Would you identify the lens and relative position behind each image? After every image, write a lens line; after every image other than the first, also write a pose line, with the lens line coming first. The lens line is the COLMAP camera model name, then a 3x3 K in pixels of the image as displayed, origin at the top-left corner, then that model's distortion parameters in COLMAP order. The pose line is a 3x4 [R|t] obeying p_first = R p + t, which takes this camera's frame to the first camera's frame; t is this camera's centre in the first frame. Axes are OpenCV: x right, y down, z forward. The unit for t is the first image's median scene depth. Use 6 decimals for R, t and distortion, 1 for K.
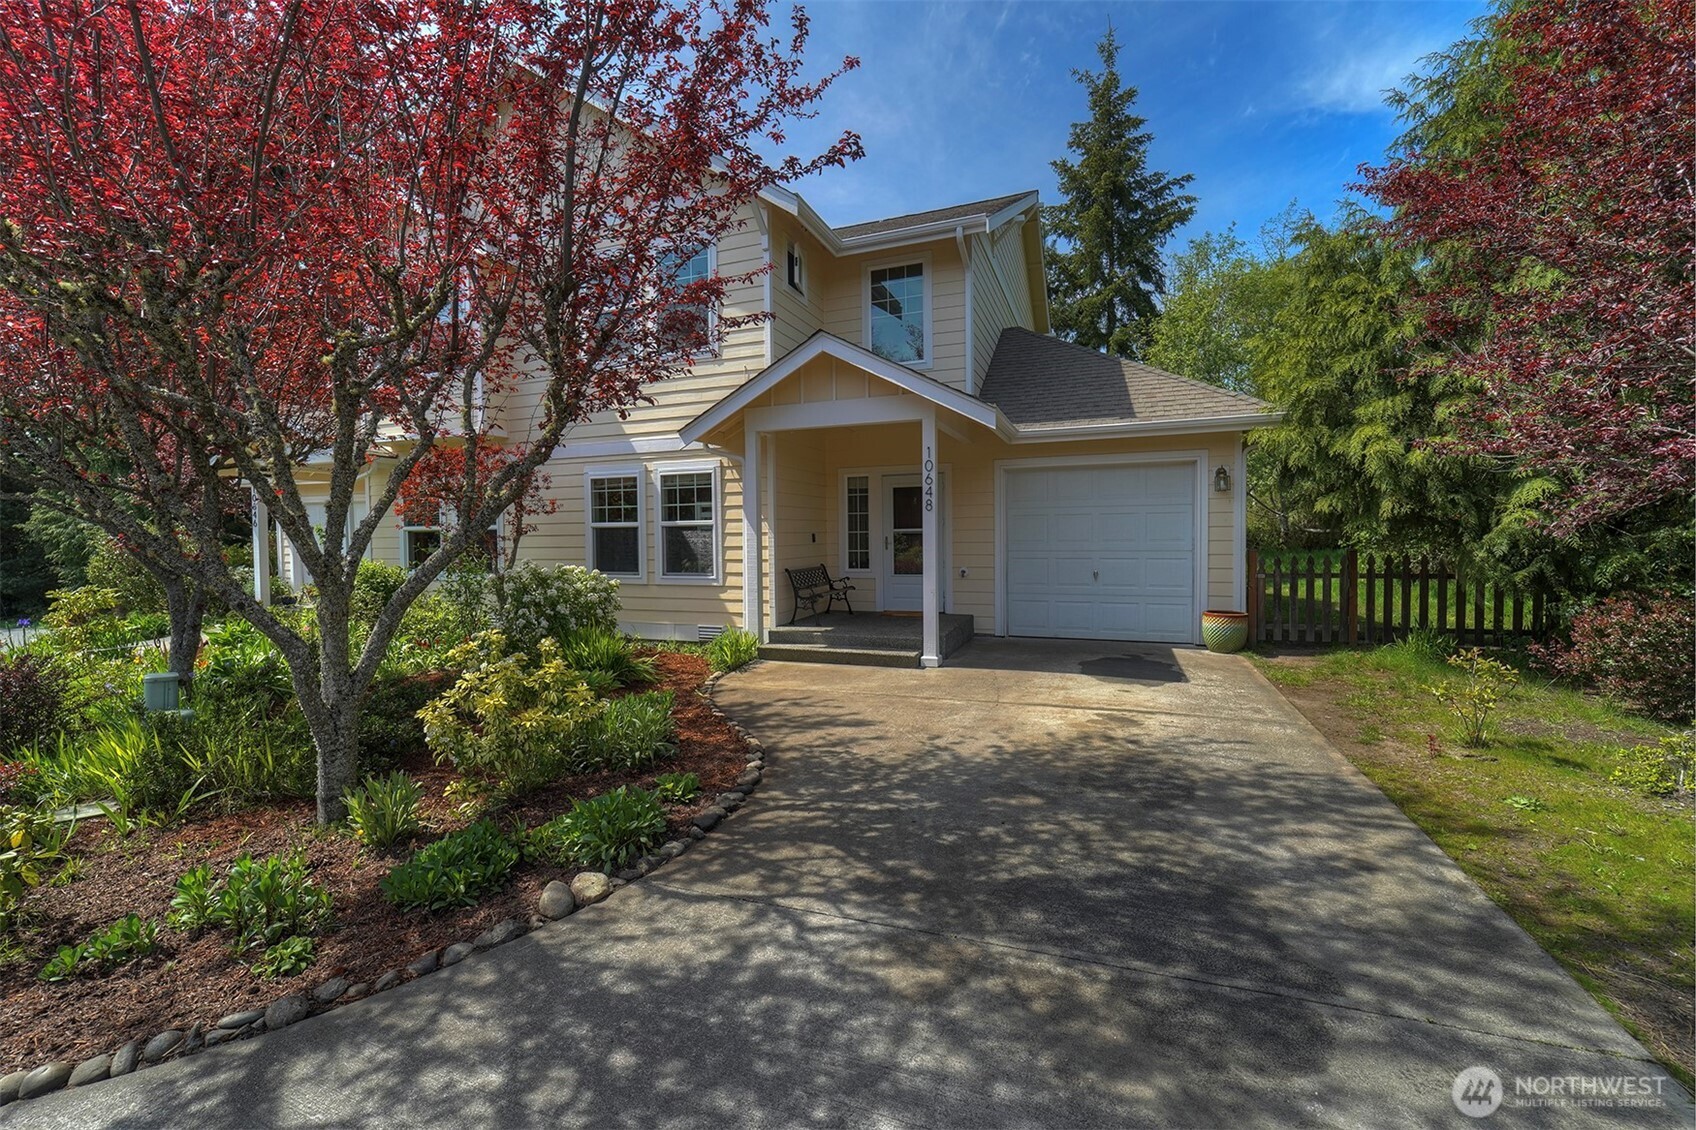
lens RADIAL K [[690.6, 0, 885.5], [0, 690.6, 535.4], [0, 0, 1]] dist [0.000934, 0.000027]
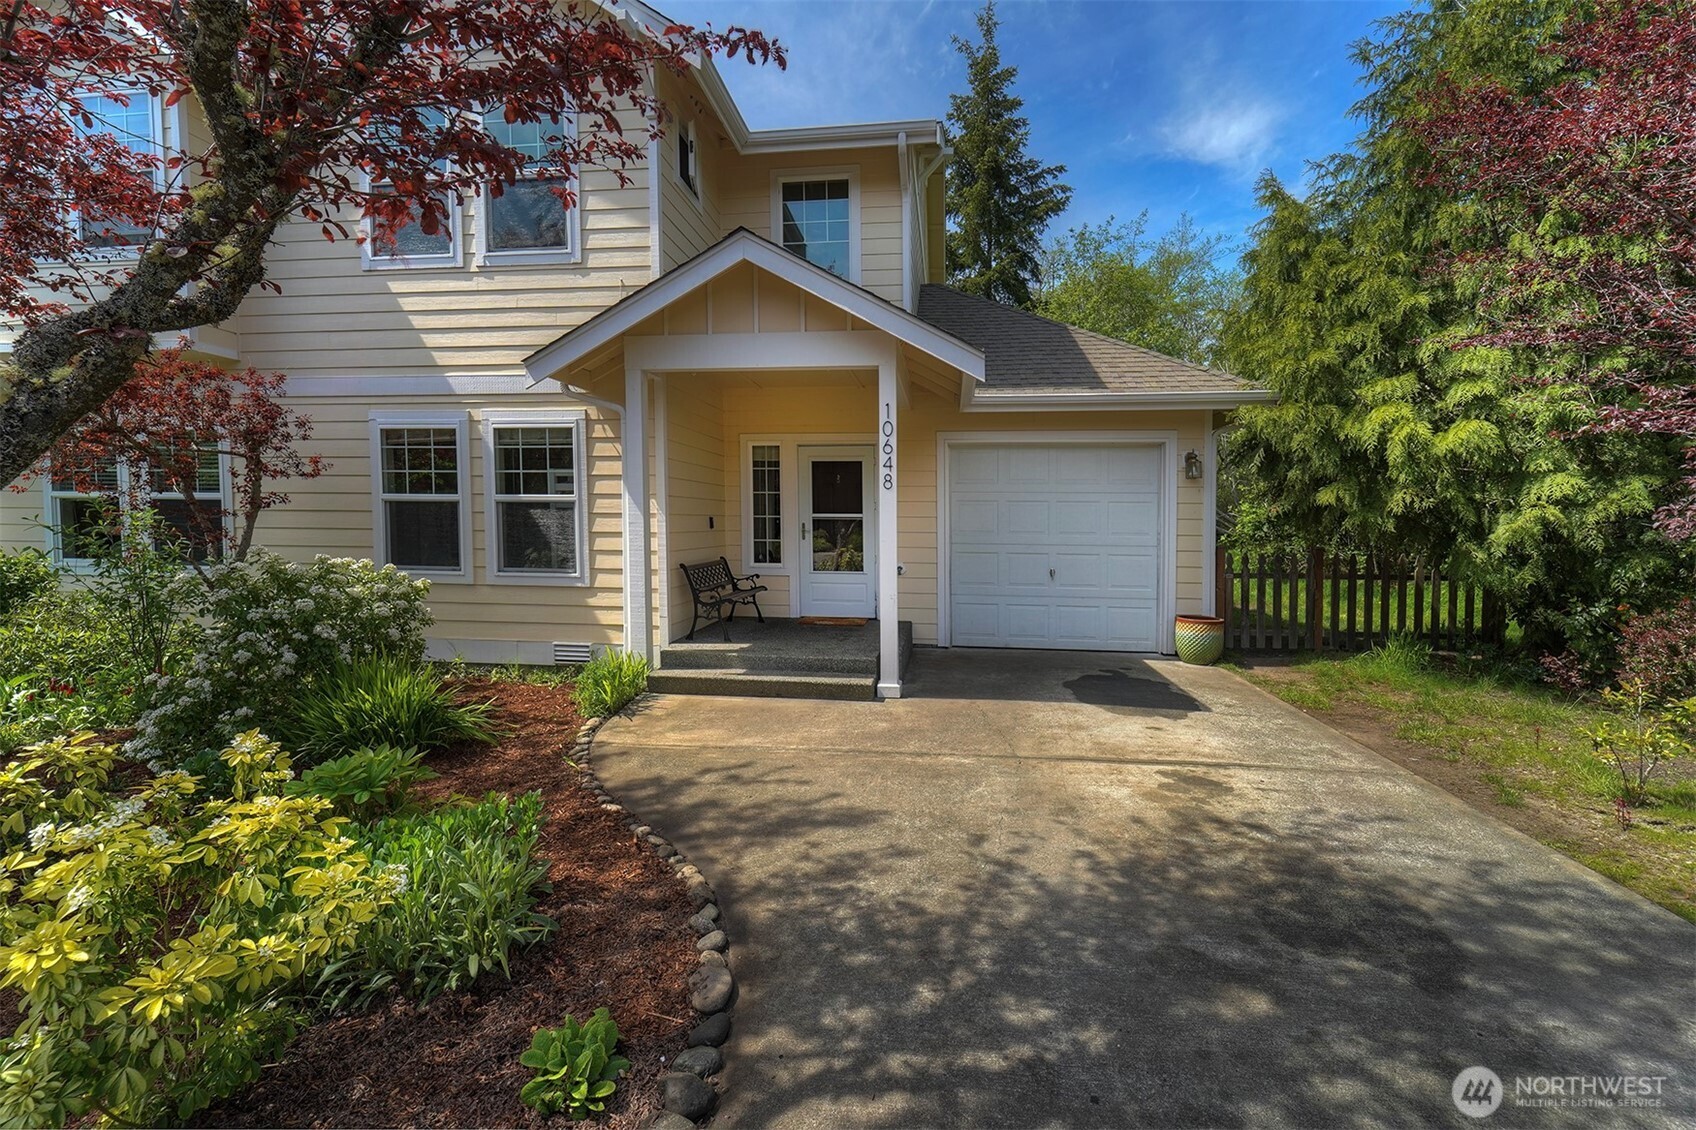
lens RADIAL K [[703.7, 0, 886.1], [0, 703.7, 558.9], [0, 0, 1]] dist [0.001700, -0.000077]
pose [[0.978659, 0.010416, 0.205229, -0.088323], [-0.020776, 0.998612, 0.048391, 0.002335], [-0.204440, -0.051622, 0.977517, 0.233323]]
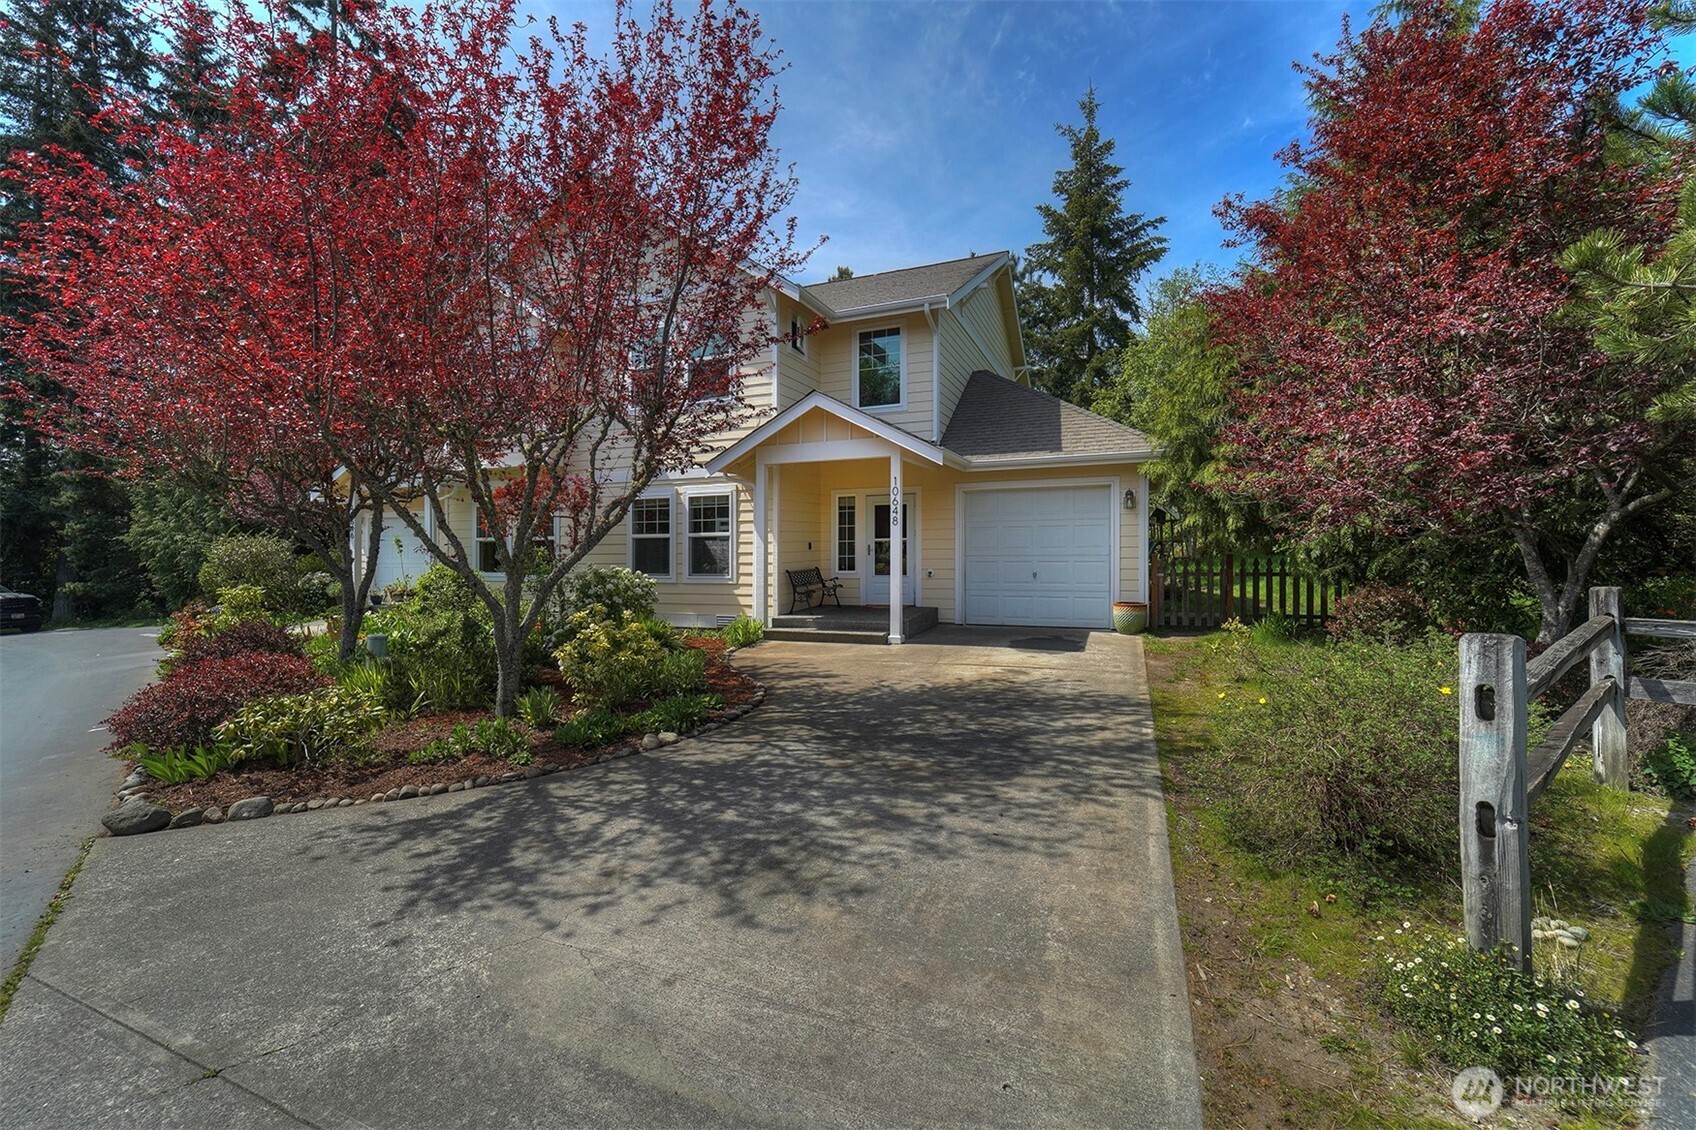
lens RADIAL K [[680.3, 0, 923.2], [0, 680.3, 487.6], [0, 0, 1]] dist [0.000257, 0.000055]
pose [[0.999012, 0.000956, 0.044428, 0.054429], [0.002669, 0.996673, -0.081457, -0.000854], [-0.044358, 0.081496, 0.995686, -0.287888]]
